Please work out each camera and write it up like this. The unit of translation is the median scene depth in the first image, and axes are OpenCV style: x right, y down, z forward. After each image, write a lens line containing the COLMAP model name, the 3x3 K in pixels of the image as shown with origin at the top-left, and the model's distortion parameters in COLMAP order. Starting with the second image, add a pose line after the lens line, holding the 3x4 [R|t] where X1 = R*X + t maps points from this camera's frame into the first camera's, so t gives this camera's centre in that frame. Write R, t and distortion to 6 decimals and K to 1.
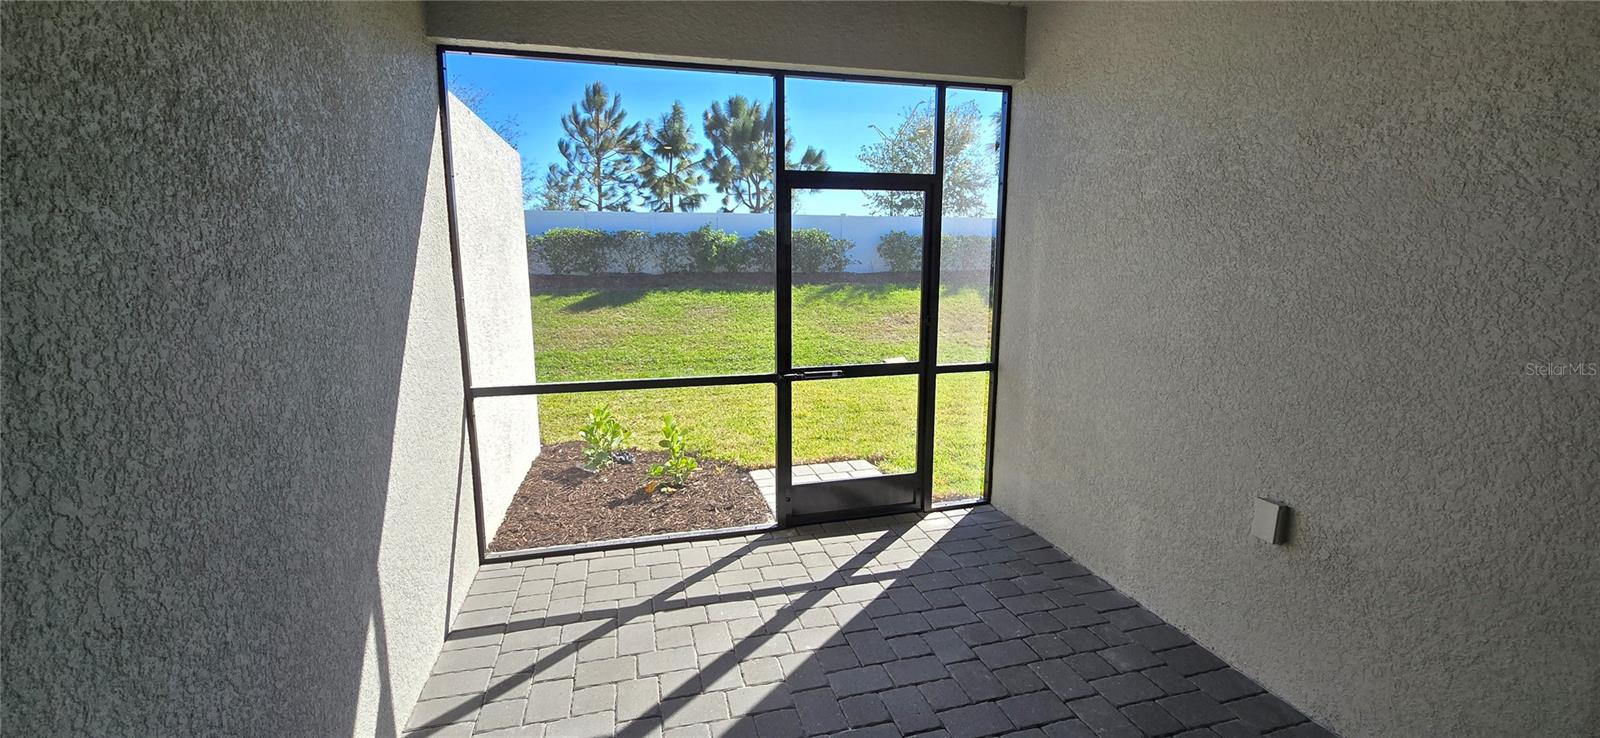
lens RADIAL K [[652.8, 0, 800.0], [0, 652.8, 369.0], [0, 0, 1]] dist [-0.001439, -0.000137]
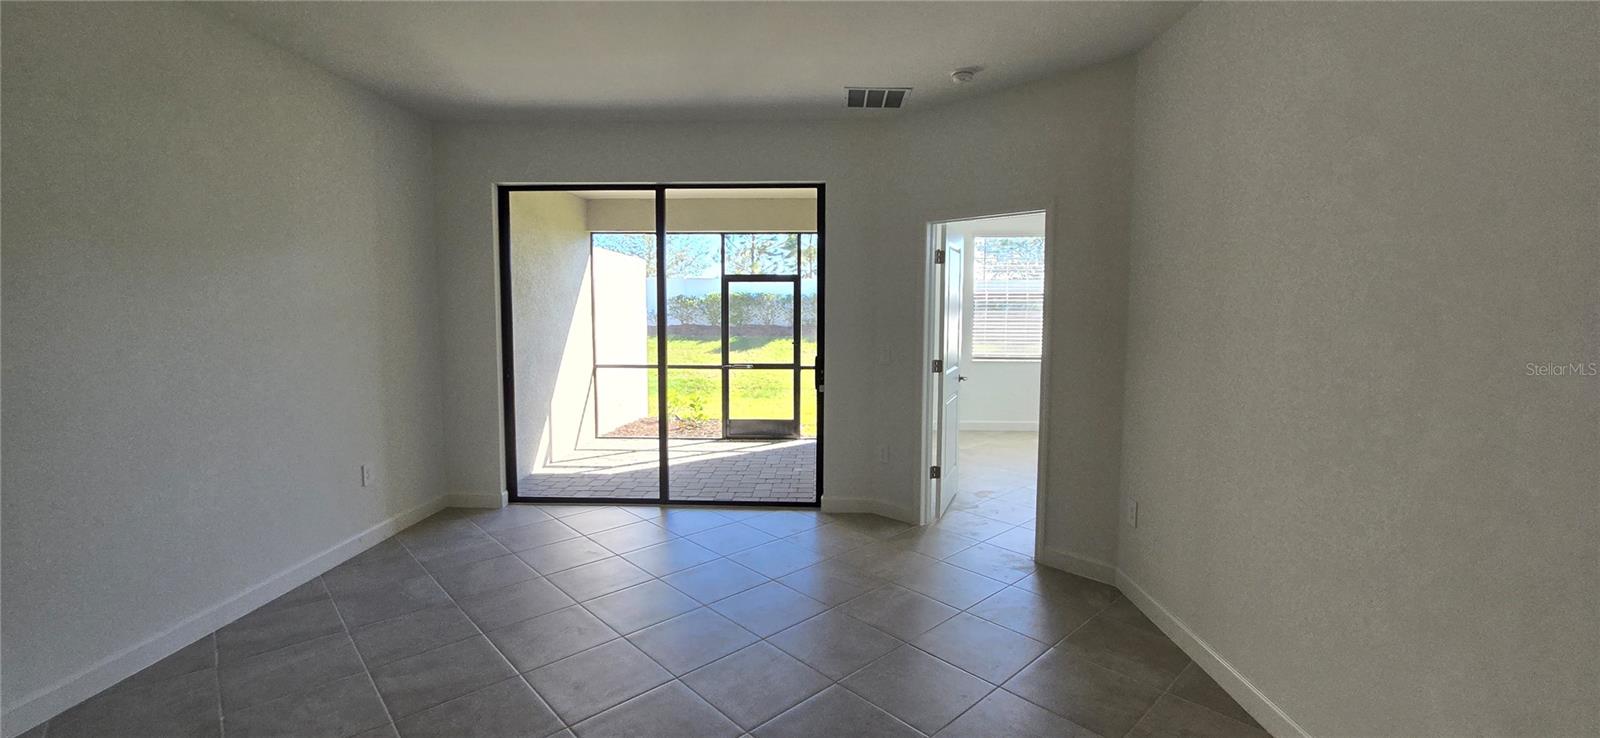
lens RADIAL K [[652.8, 0, 800.0], [0, 652.8, 369.0], [0, 0, 1]] dist [-0.001439, -0.000137]
pose [[0.958001, 0.031285, -0.285053, 0.804114], [-0.055383, 0.995502, -0.076871, 0.166707], [0.281365, 0.089430, 0.955424, -0.970647]]
